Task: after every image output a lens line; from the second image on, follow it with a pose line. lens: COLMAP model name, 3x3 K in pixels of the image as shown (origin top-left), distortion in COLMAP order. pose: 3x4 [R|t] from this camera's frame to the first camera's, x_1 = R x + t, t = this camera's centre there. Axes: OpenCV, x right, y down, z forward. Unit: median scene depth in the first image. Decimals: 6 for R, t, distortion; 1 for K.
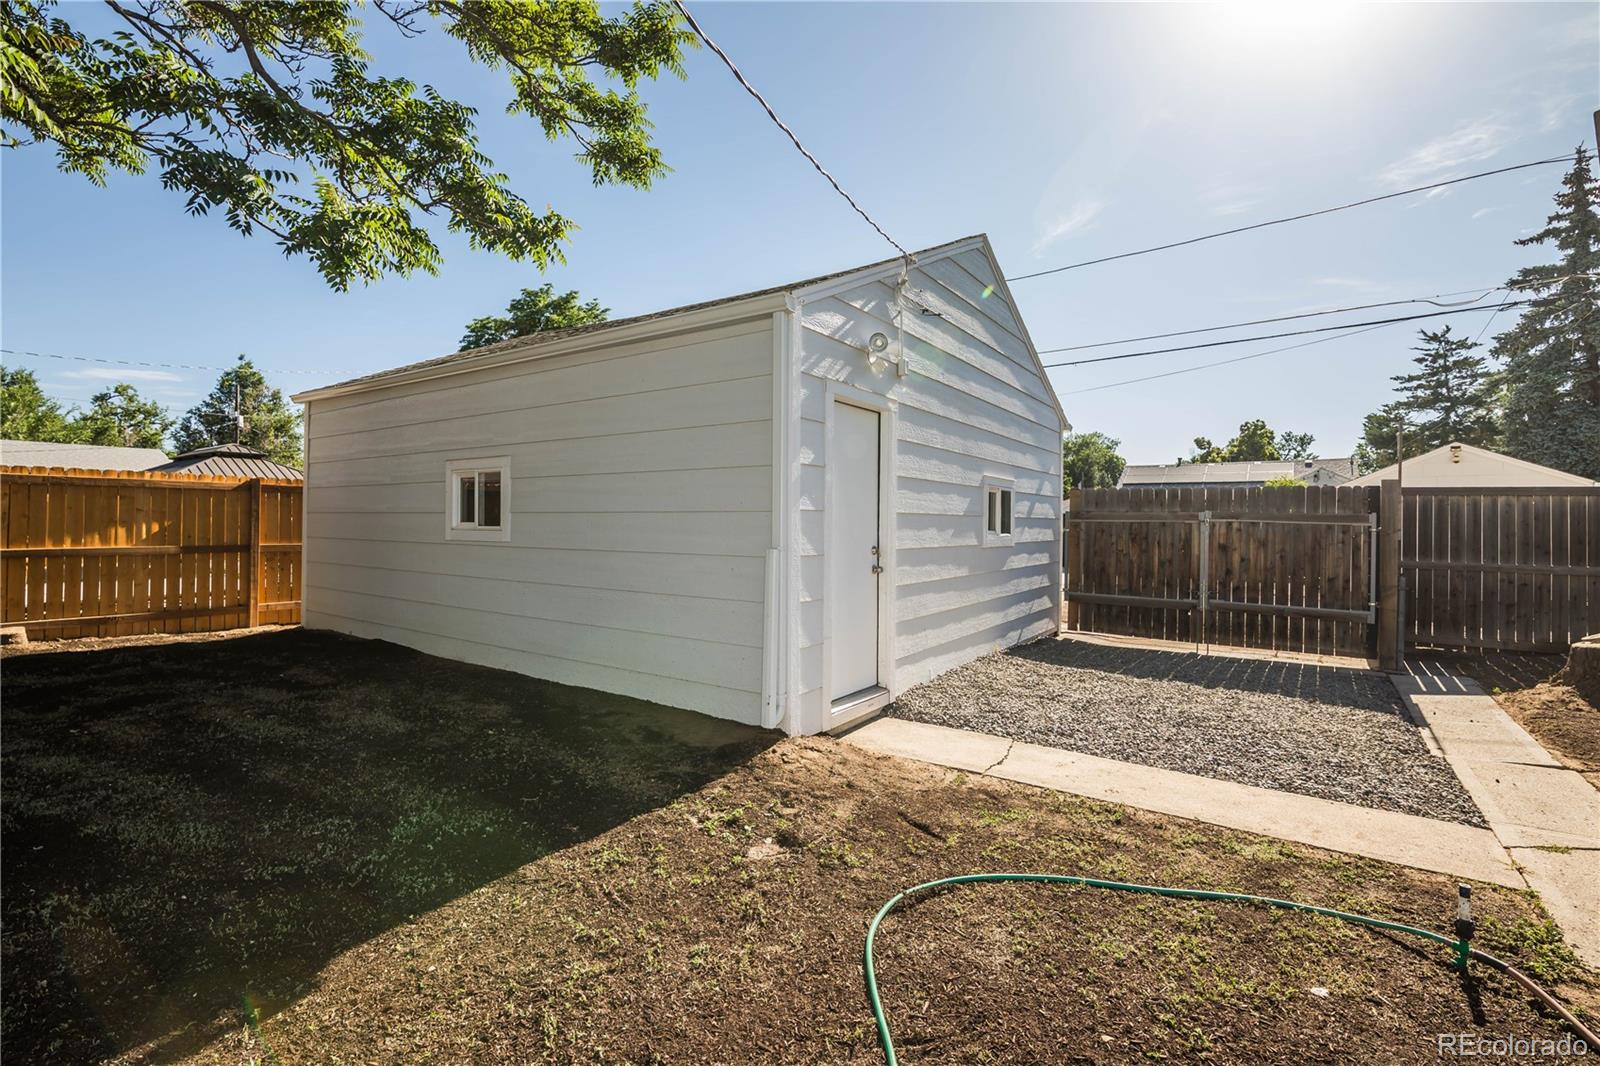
lens RADIAL K [[718.3, 0, 789.6], [0, 718.3, 519.3], [0, 0, 1]] dist [-0.007850, -0.006314]
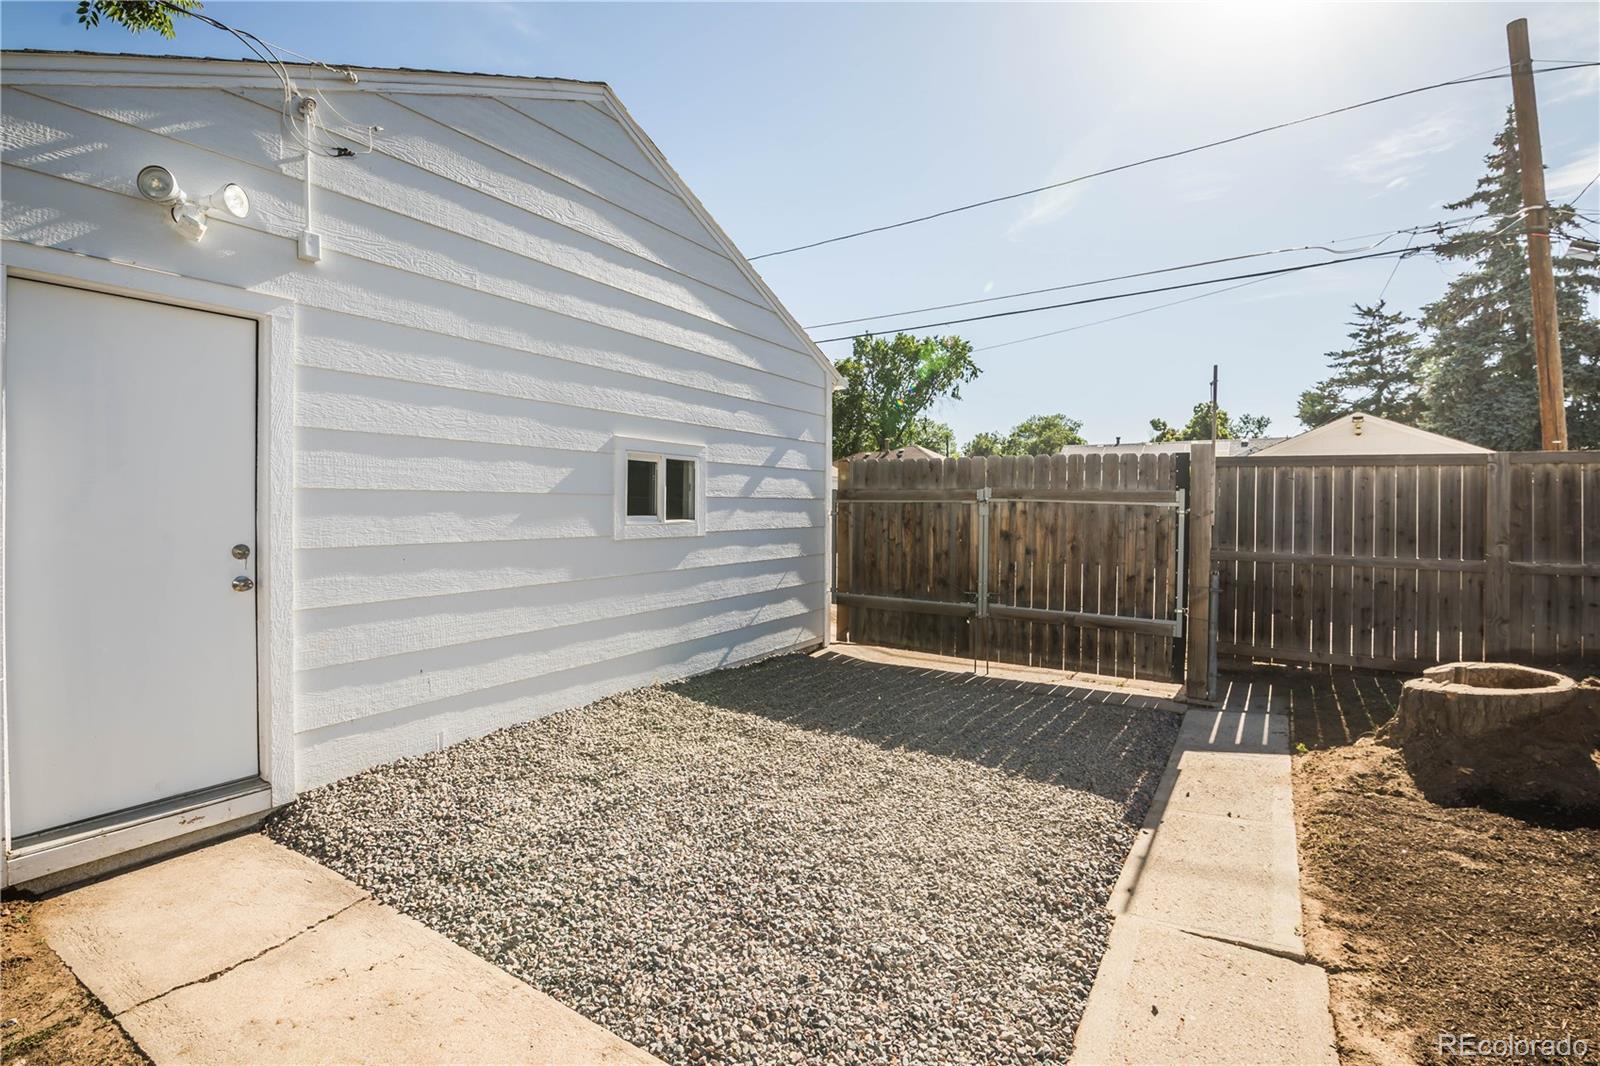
lens RADIAL K [[718.3, 0, 805.0], [0, 718.3, 517.4], [0, 0, 1]] dist [-0.007850, -0.006314]
pose [[0.998698, -0.005012, 0.050772, 0.330942], [0.003940, 0.999768, 0.021194, 0.002641], [-0.050867, -0.020967, 0.998485, 0.232304]]
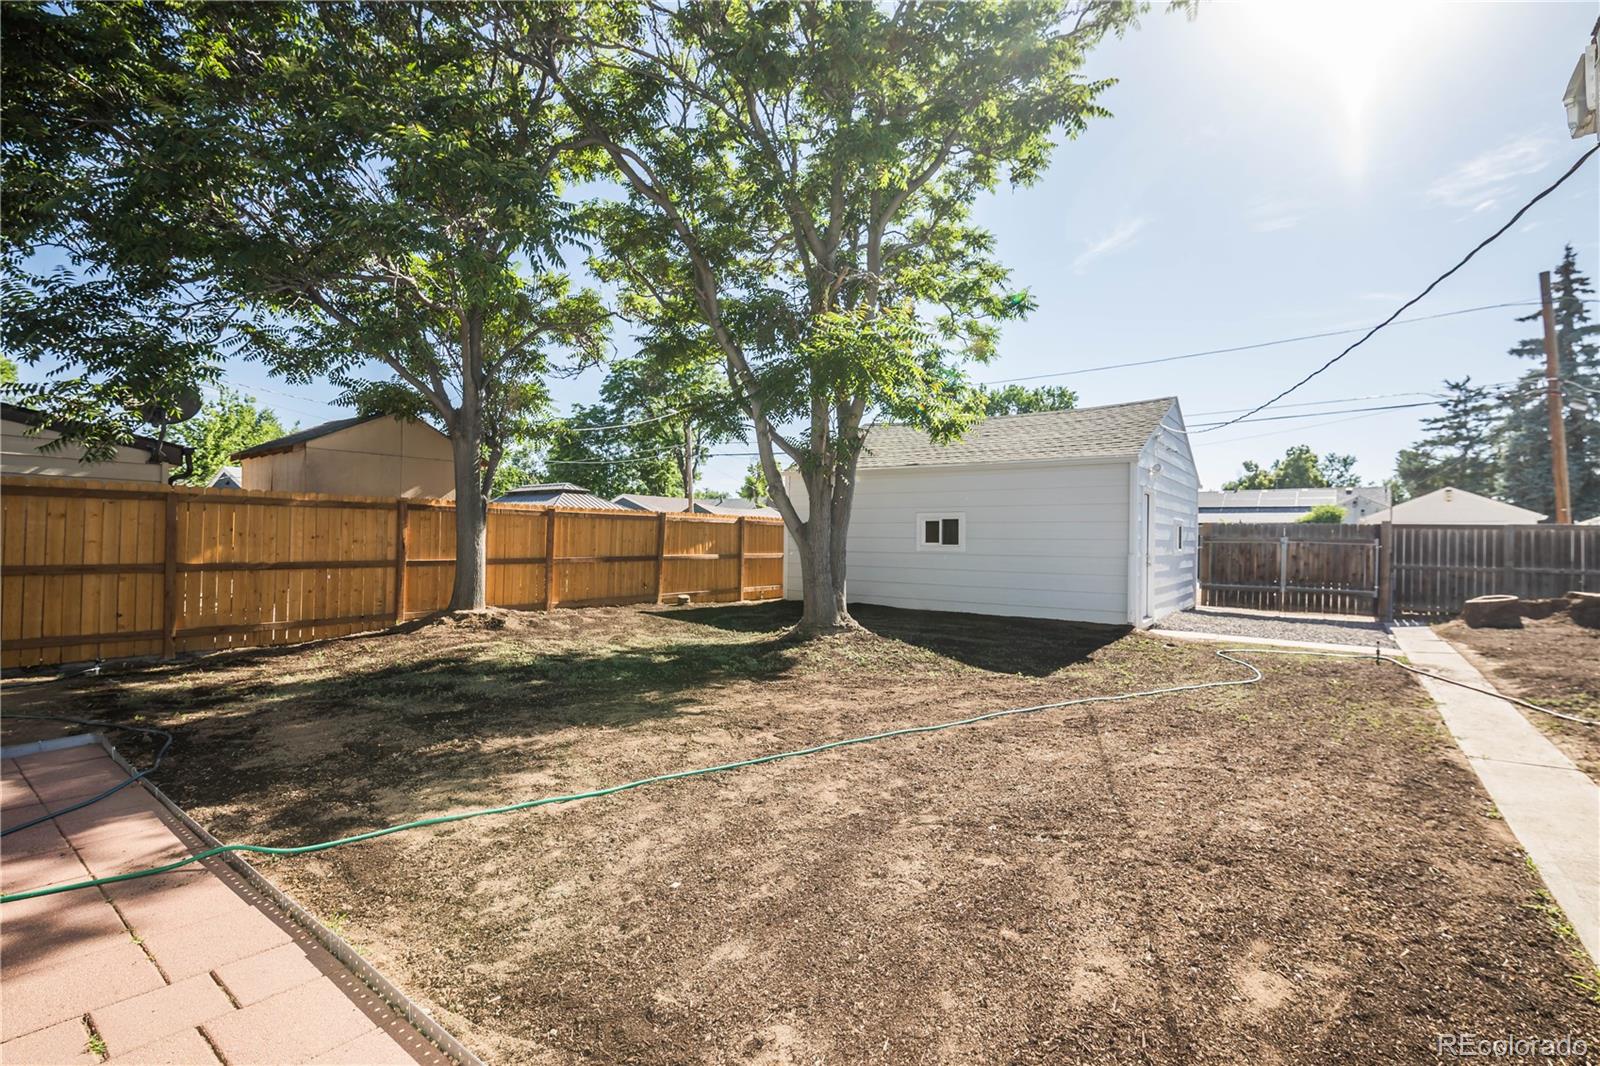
lens RADIAL K [[718.3, 0, 820.7], [0, 718.3, 542.4], [0, 0, 1]] dist [-0.007850, -0.006314]
pose [[0.999939, 0.002054, -0.010857, -0.528054], [-0.001960, 0.999961, 0.008606, -0.010460], [0.010874, -0.008584, 0.999904, -0.755147]]
